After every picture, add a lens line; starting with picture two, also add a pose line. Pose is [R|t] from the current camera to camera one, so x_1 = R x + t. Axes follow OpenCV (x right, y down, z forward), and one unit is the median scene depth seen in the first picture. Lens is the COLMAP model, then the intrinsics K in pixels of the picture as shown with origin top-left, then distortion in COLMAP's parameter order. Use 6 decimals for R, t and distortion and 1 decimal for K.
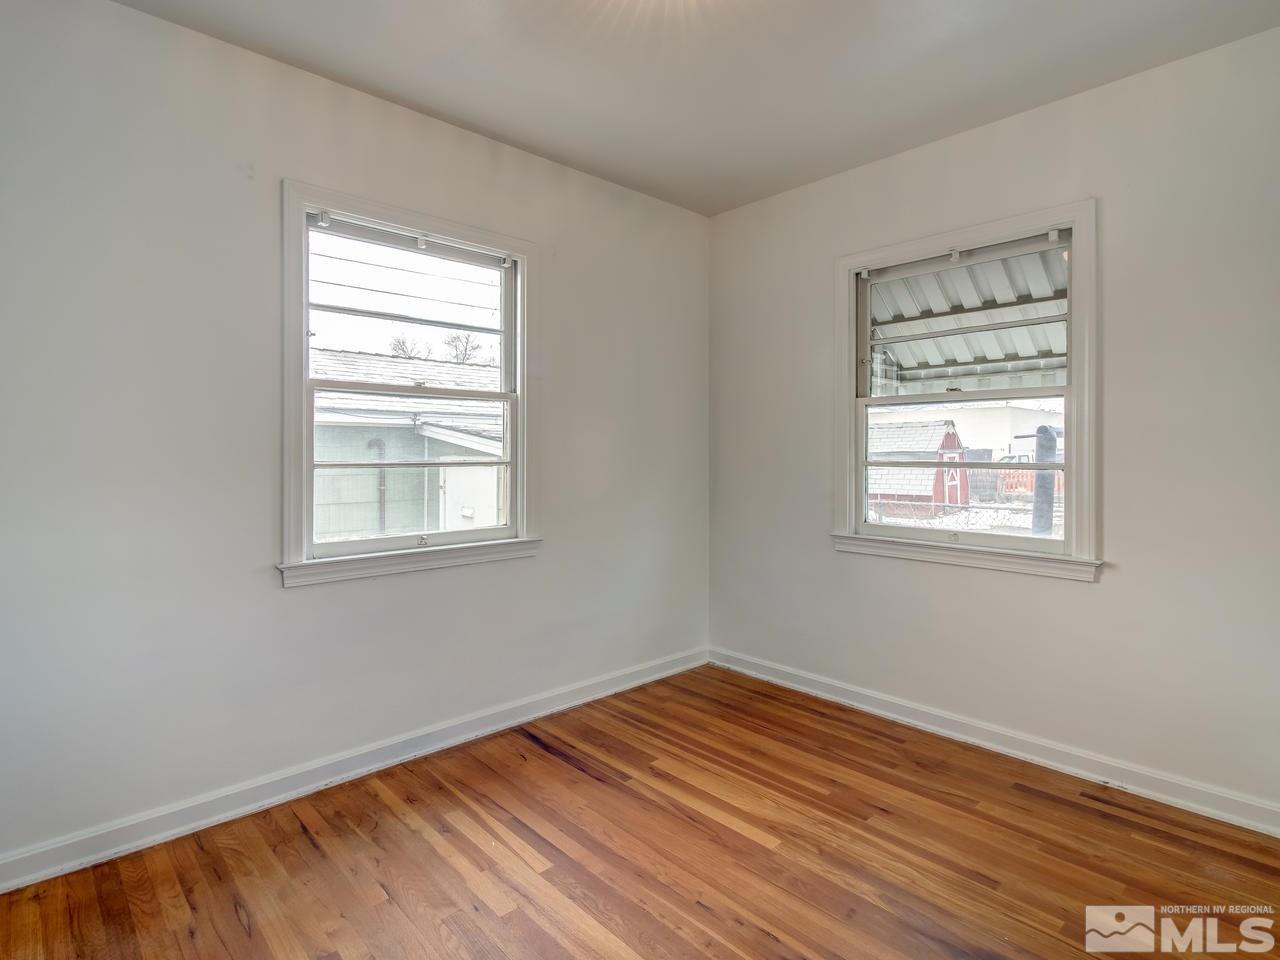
lens RADIAL K [[657.8, 0, 632.6], [0, 657.8, 456.8], [0, 0, 1]] dist [0.016459, -0.013954]
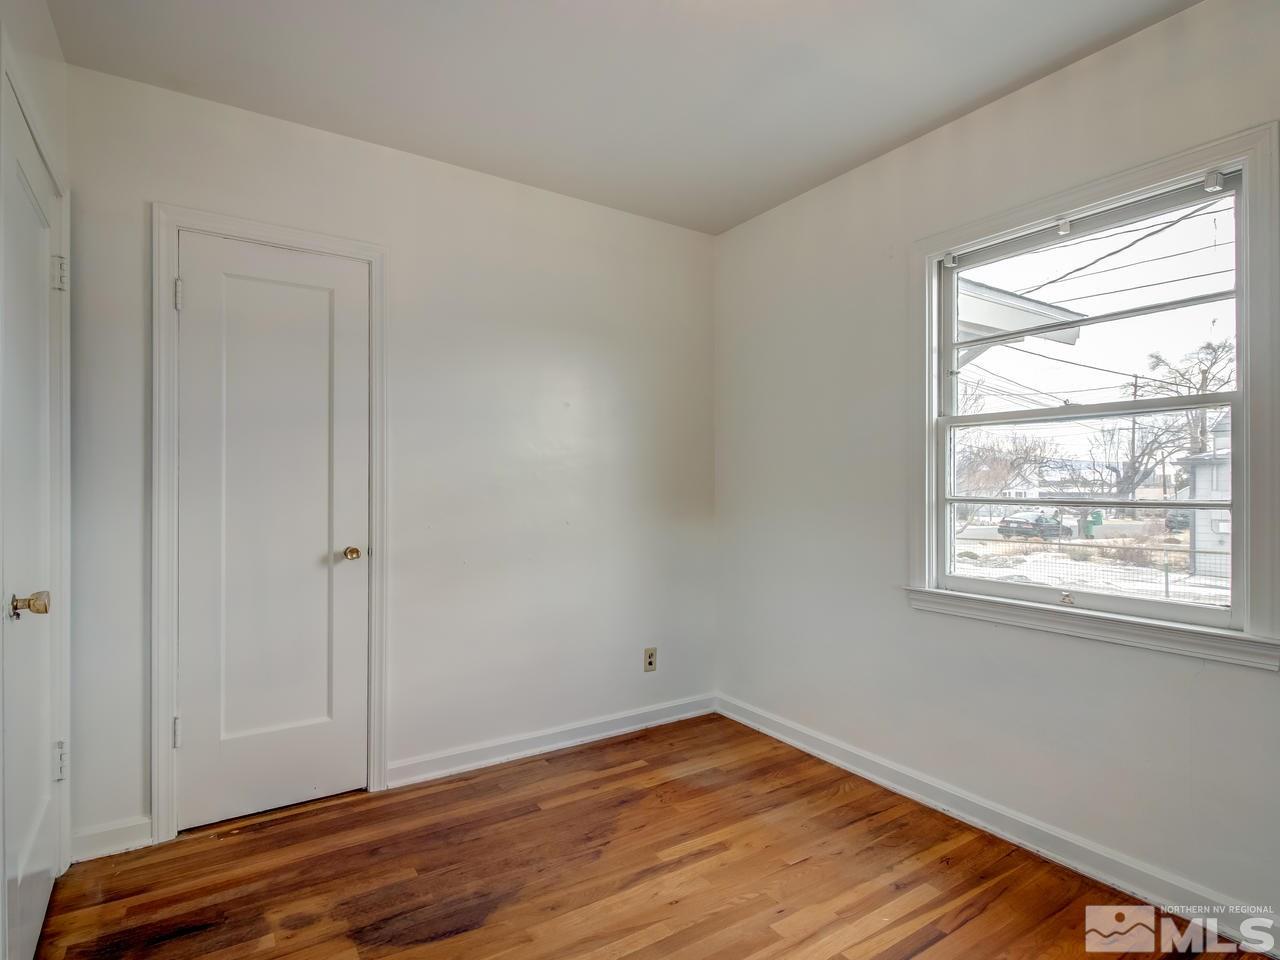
lens RADIAL K [[674.1, 0, 640.0], [0, 674.1, 480.0], [0, 0, 1]] dist [0.018029, -0.015322]
pose [[-0.160030, -0.000542, -0.987112, 0.465025], [-0.008317, 0.999965, 0.000799, -0.010077], [0.987077, 0.008338, -0.160029, 0.494397]]
